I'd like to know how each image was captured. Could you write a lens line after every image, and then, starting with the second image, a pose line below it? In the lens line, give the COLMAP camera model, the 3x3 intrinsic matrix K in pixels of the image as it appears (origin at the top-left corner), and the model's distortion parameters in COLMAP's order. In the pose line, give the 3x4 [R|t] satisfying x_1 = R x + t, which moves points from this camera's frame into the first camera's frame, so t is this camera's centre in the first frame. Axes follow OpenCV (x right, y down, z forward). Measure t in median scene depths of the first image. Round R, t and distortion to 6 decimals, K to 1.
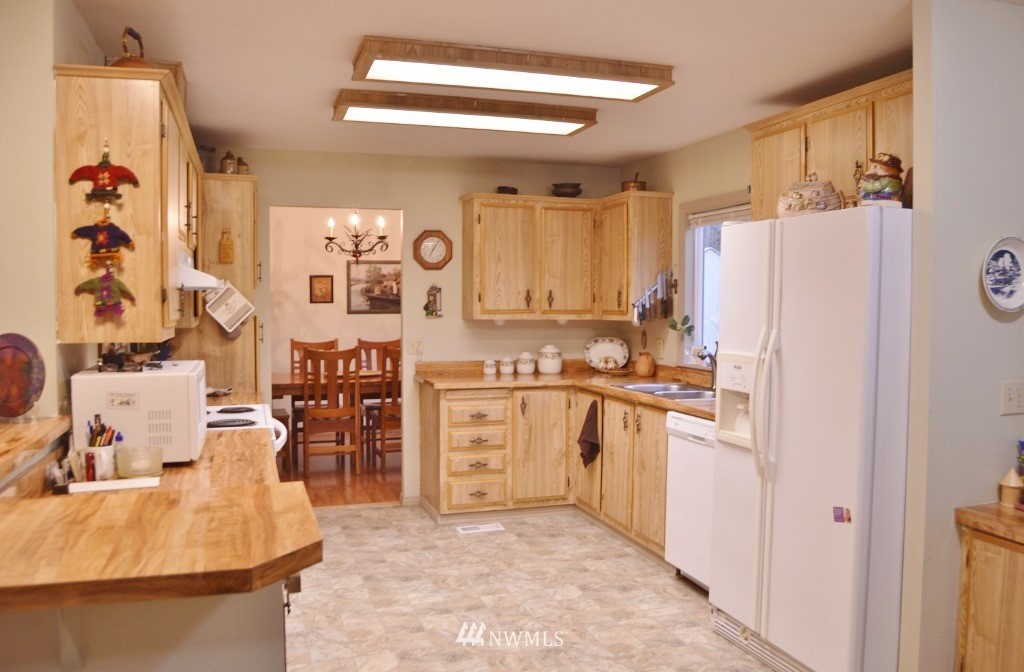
lens RADIAL K [[821.2, 0, 512.0], [0, 821.2, 336.0], [0, 0, 1]] dist [-0.082048, 0.005186]
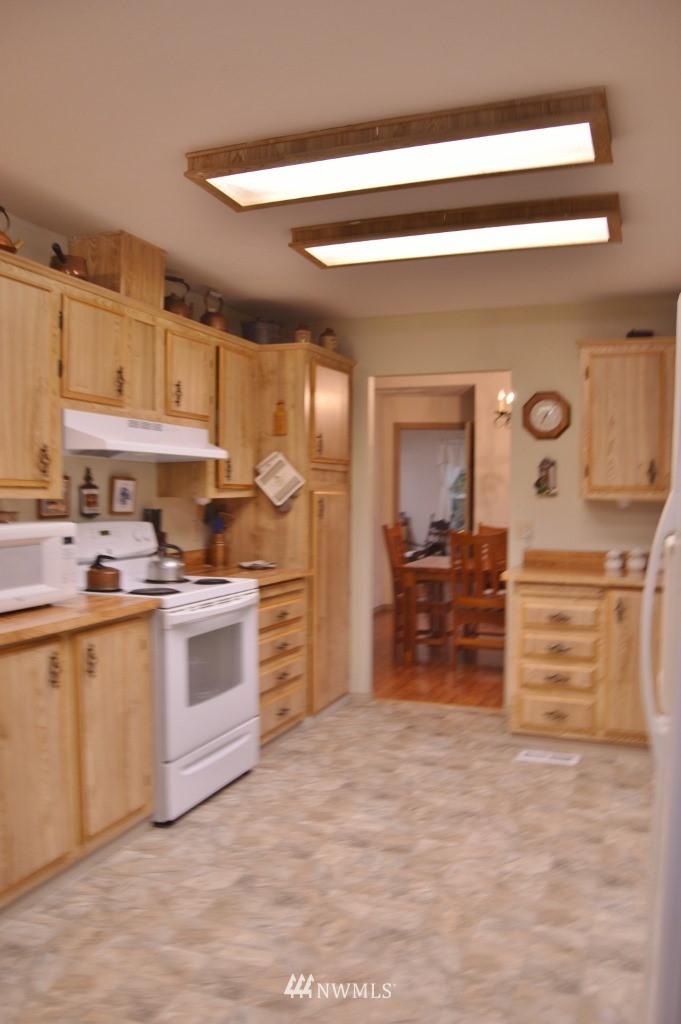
lens RADIAL K [[804.3, 0, 345.9], [0, 804.3, 533.2], [0, 0, 1]] dist [-0.090702, 0.007949]
pose [[0.775875, 0.033630, -0.629990, 0.349093], [-0.032295, 0.999386, 0.013575, 0.013594], [0.630059, 0.009813, 0.776485, 0.321920]]
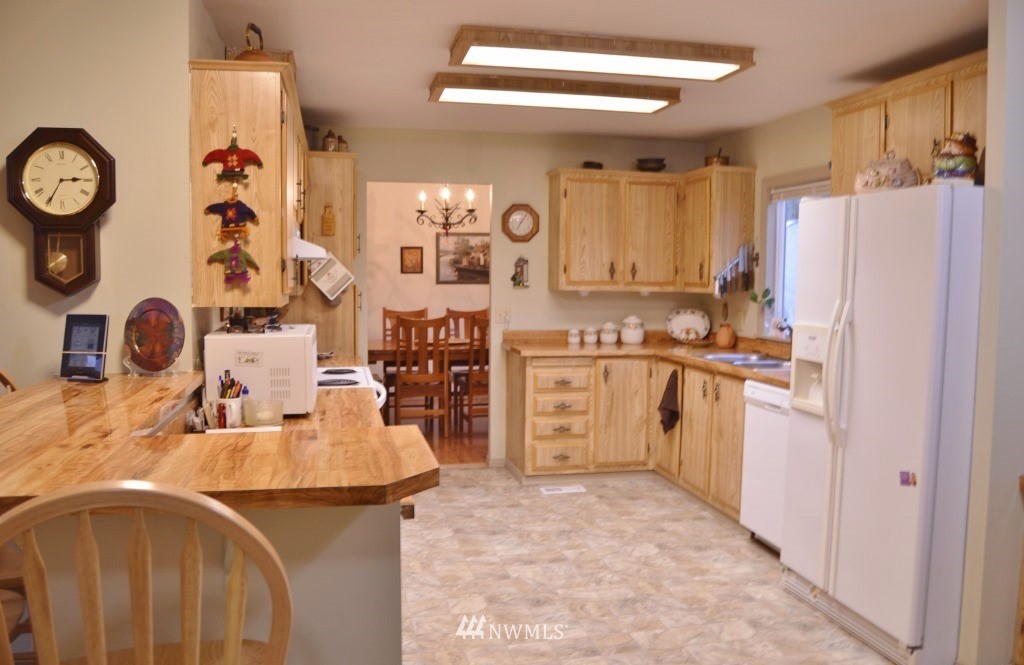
lens RADIAL K [[821.7, 0, 512.0], [0, 821.7, 332.5], [0, 0, 1]] dist [-0.090700, 0.004665]
pose [[0.994887, 0.013552, -0.100085, -0.001570], [-0.010544, 0.999478, 0.030523, 0.002975], [0.100447, -0.029311, 0.994511, -0.054624]]
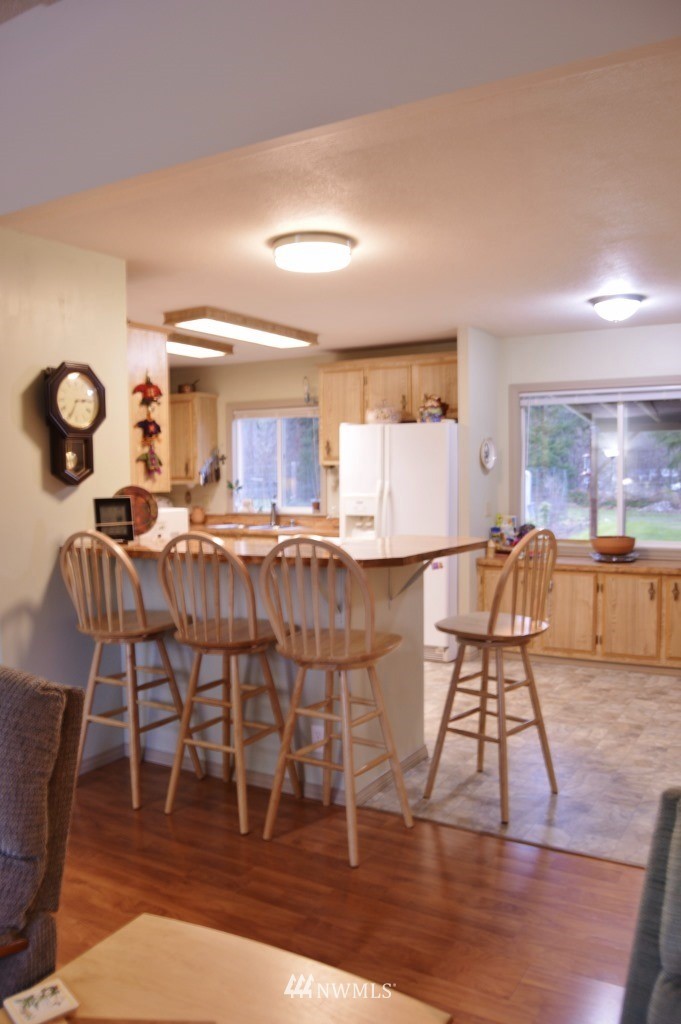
lens RADIAL K [[804.3, 0, 345.9], [0, 804.3, 533.2], [0, 0, 1]] dist [-0.090702, 0.007949]
pose [[0.757678, -0.057275, 0.650110, -0.731944], [0.037875, 0.998322, 0.043810, 0.020866], [-0.651528, -0.008571, 0.758576, -0.291332]]
